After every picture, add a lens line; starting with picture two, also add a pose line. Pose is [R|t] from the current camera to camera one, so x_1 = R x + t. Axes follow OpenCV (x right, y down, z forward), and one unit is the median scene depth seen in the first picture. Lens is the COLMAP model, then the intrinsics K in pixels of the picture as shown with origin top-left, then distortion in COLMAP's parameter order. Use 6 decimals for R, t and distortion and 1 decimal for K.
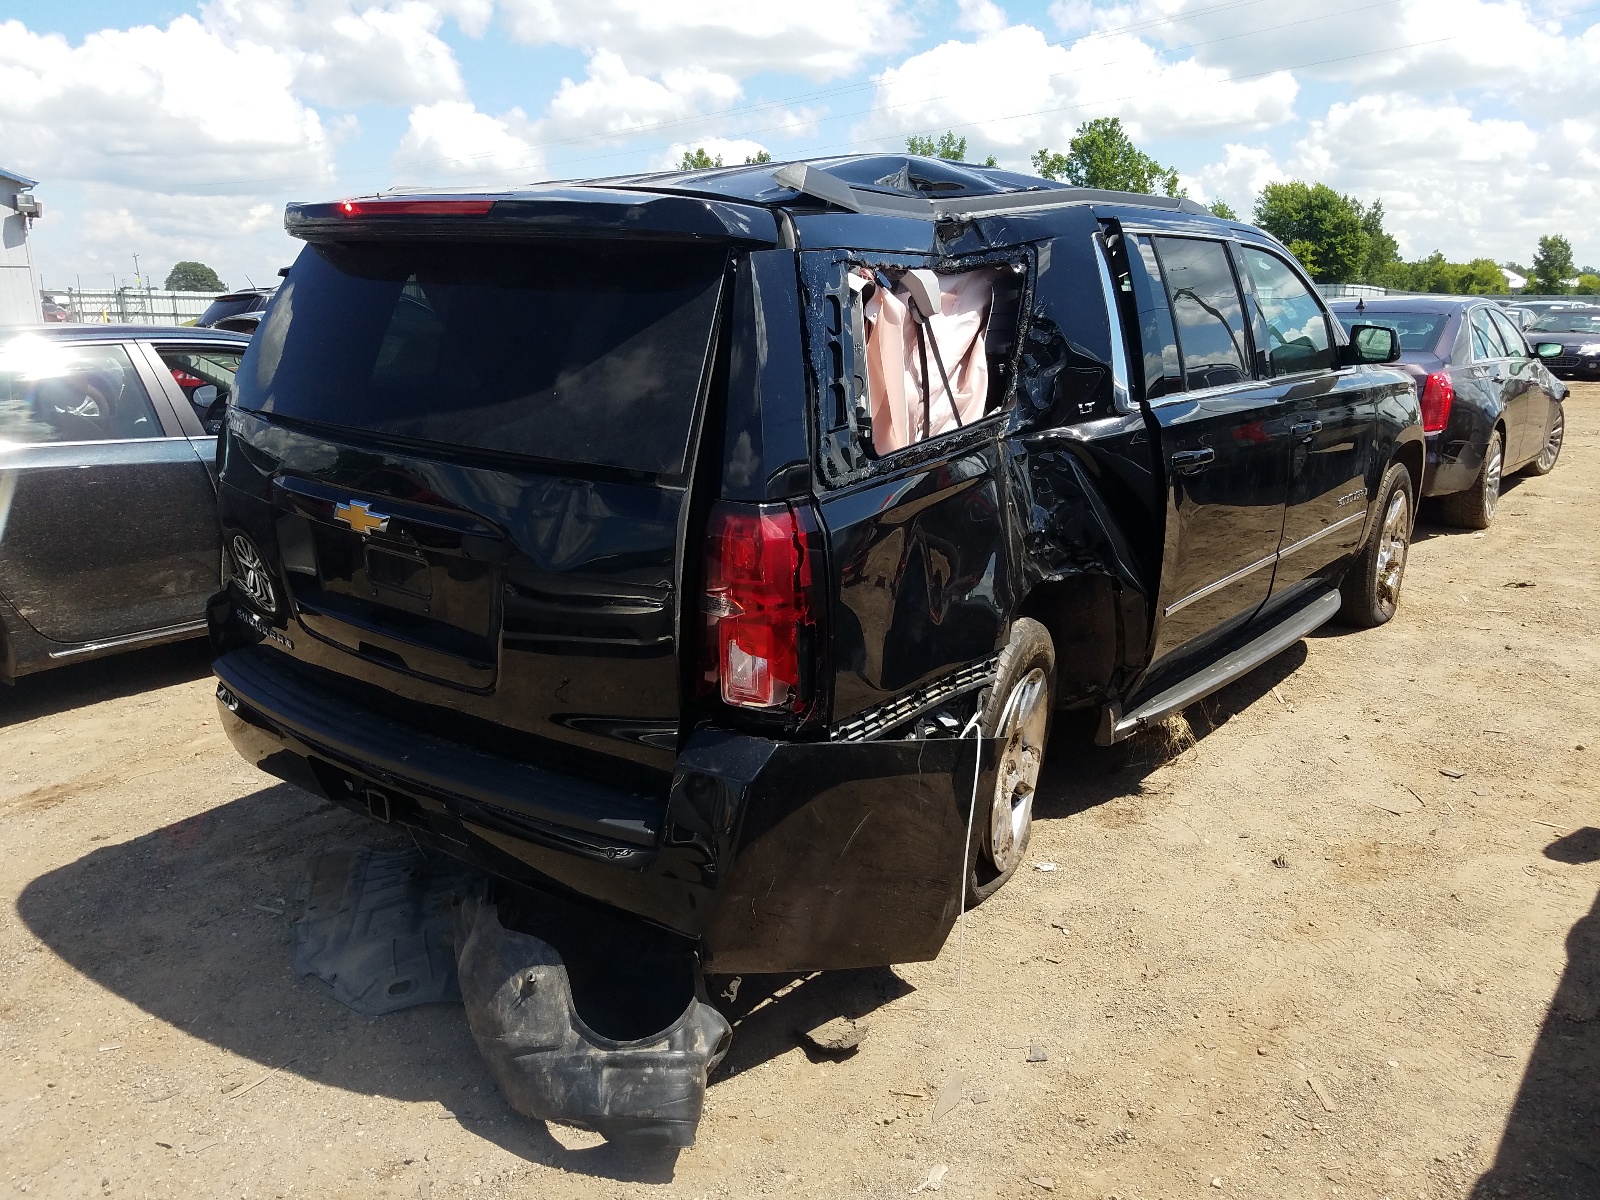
lens RADIAL K [[1188.5, 0, 800.0], [0, 1188.5, 600.0], [0, 0, 1]] dist [-0.006813, -0.003070]
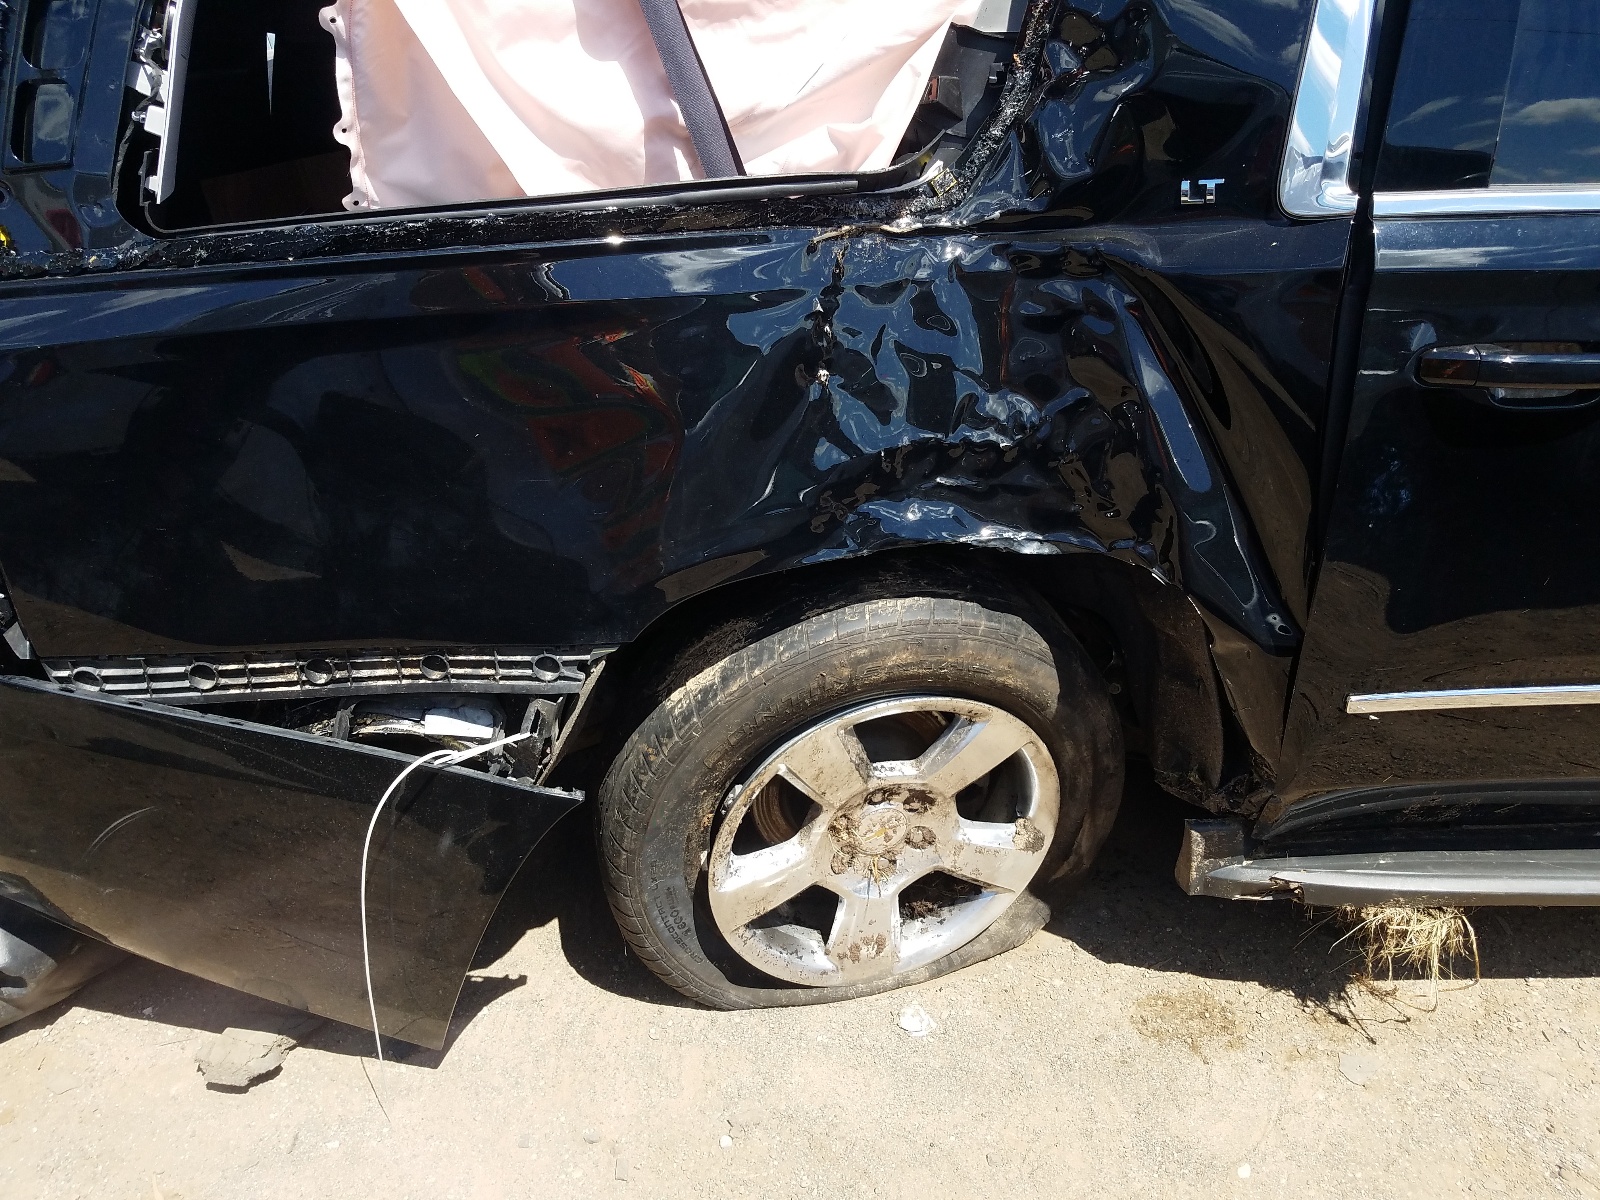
lens RADIAL K [[1188.5, 0, 800.0], [0, 1188.5, 600.0], [0, 0, 1]] dist [-0.006813, -0.003070]
pose [[0.658639, 0.360525, -0.660467, 0.478786], [-0.181279, 0.927918, 0.325740, -0.138773], [0.730296, -0.094816, 0.676519, 0.597696]]
